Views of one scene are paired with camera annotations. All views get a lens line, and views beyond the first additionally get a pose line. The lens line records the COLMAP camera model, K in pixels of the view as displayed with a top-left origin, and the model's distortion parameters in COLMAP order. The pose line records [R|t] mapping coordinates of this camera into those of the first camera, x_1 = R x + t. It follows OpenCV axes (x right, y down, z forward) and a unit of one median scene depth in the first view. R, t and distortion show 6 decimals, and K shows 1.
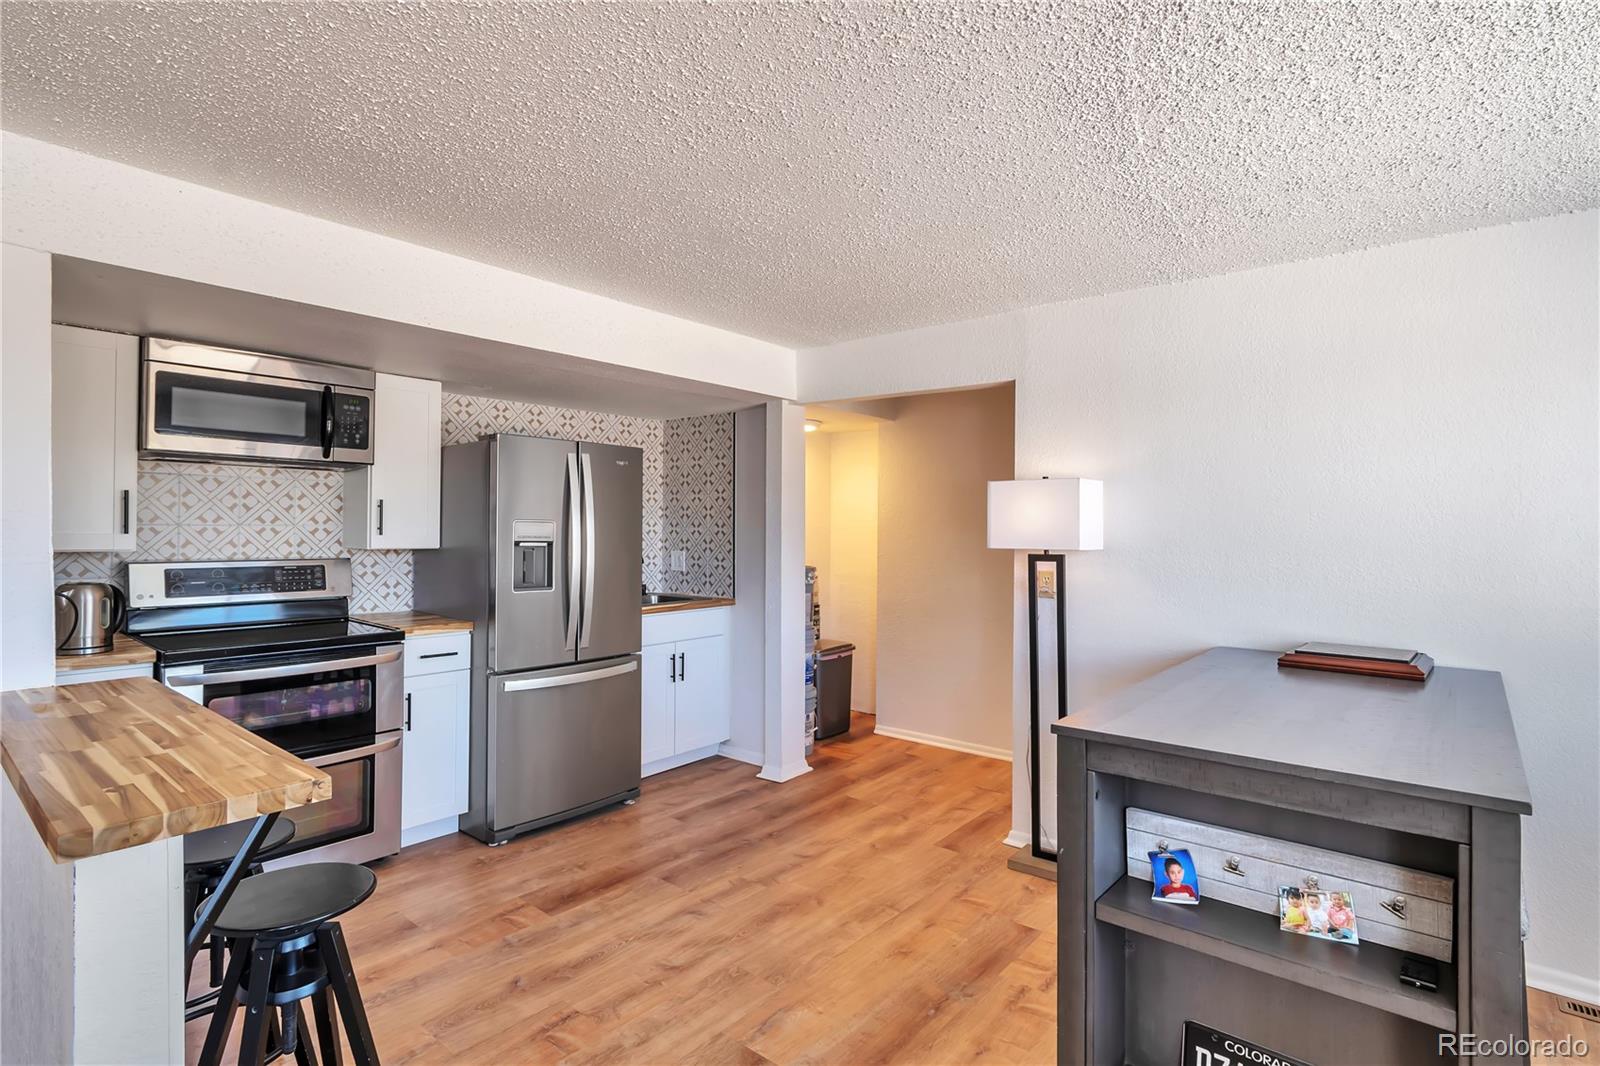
lens RADIAL K [[783.3, 0, 809.7], [0, 783.3, 526.5], [0, 0, 1]] dist [-0.000665, 0.000296]
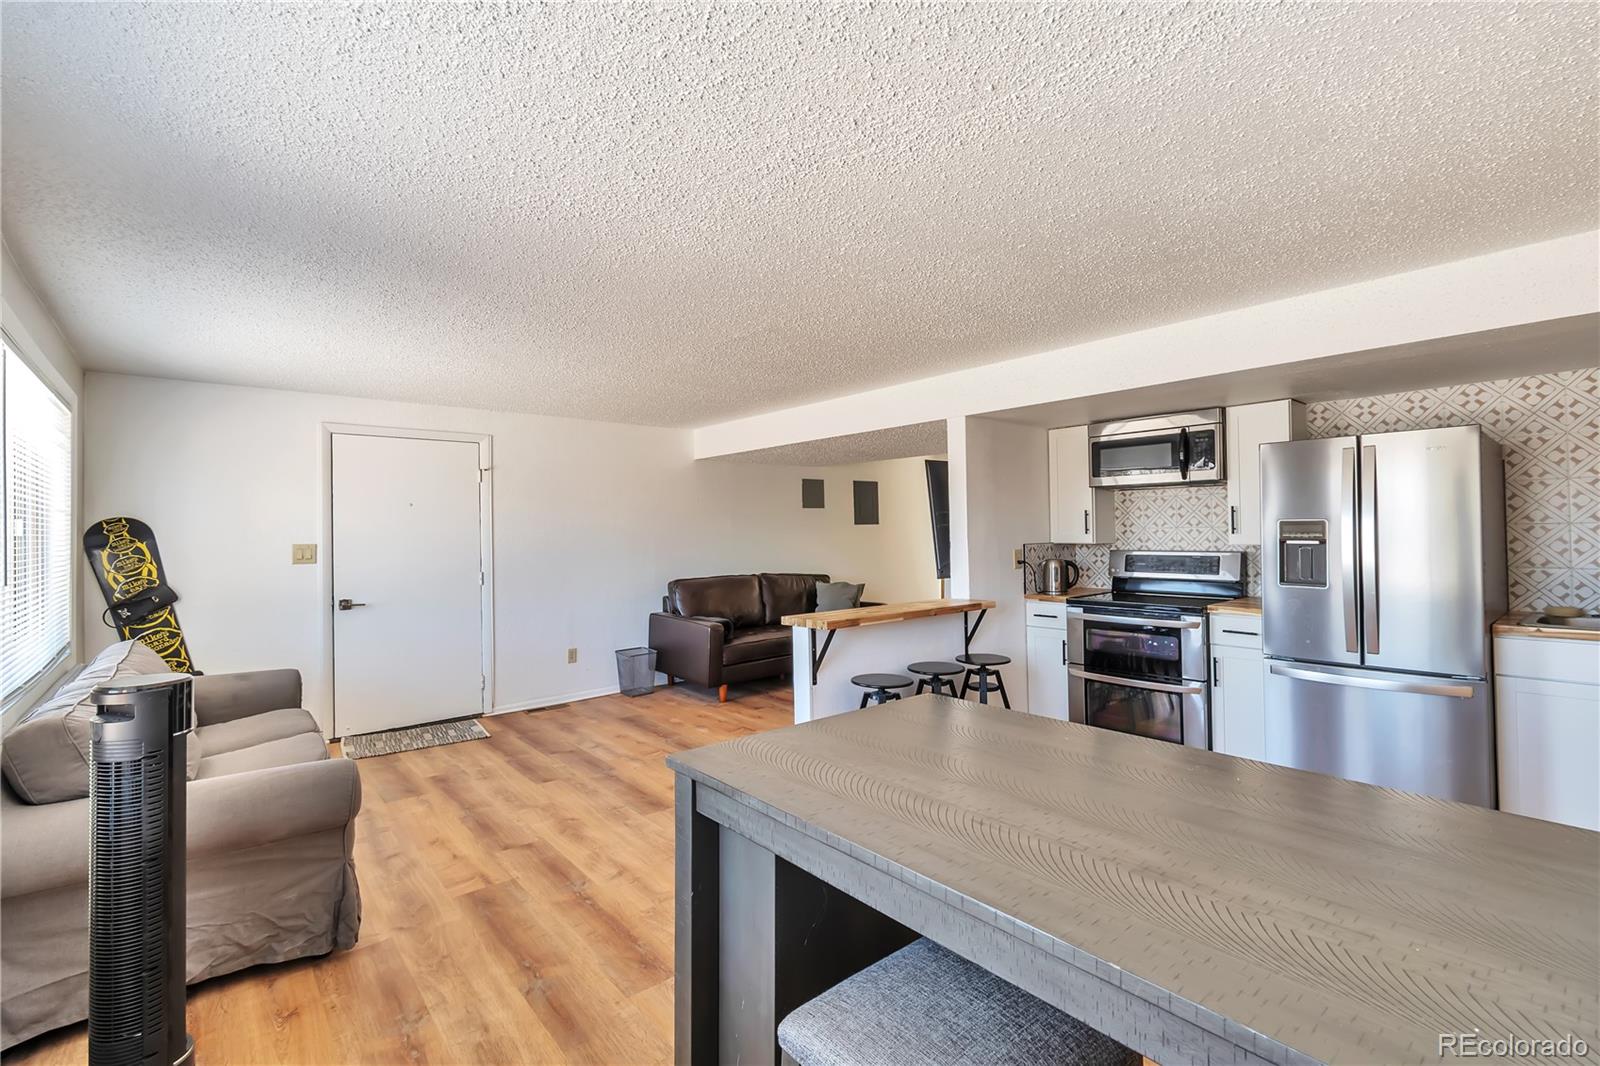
lens RADIAL K [[704.3, 0, 799.5], [0, 704.3, 527.6], [0, 0, 1]] dist [0.002049, -0.002161]
pose [[-0.171625, -0.012840, -0.985079, 0.738035], [0.012817, 0.999801, -0.015265, 0.009784], [0.985079, -0.015246, -0.171426, 0.527040]]
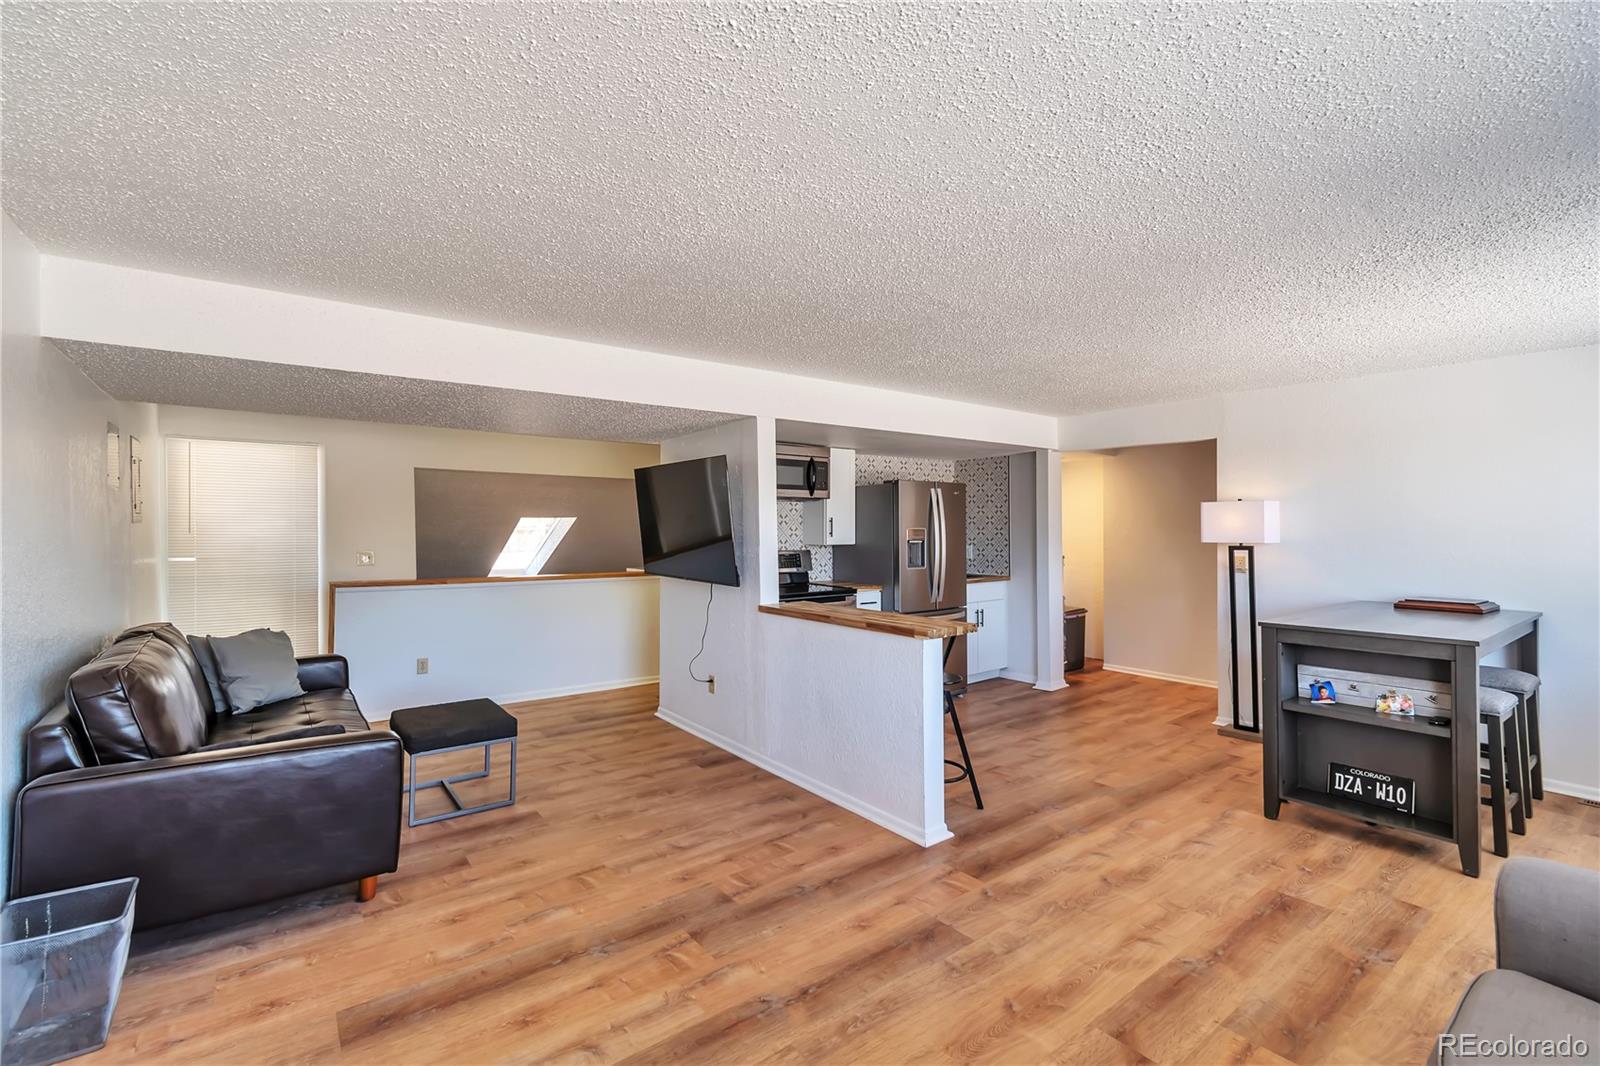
lens RADIAL K [[704.3, 0, 801.7], [0, 704.3, 523.4], [0, 0, 1]] dist [0.002049, -0.002161]
pose [[0.974342, -0.011076, -0.224801, -0.258397], [0.010295, 0.999936, -0.004644, -0.014394], [0.224838, 0.002211, 0.974394, -0.637957]]
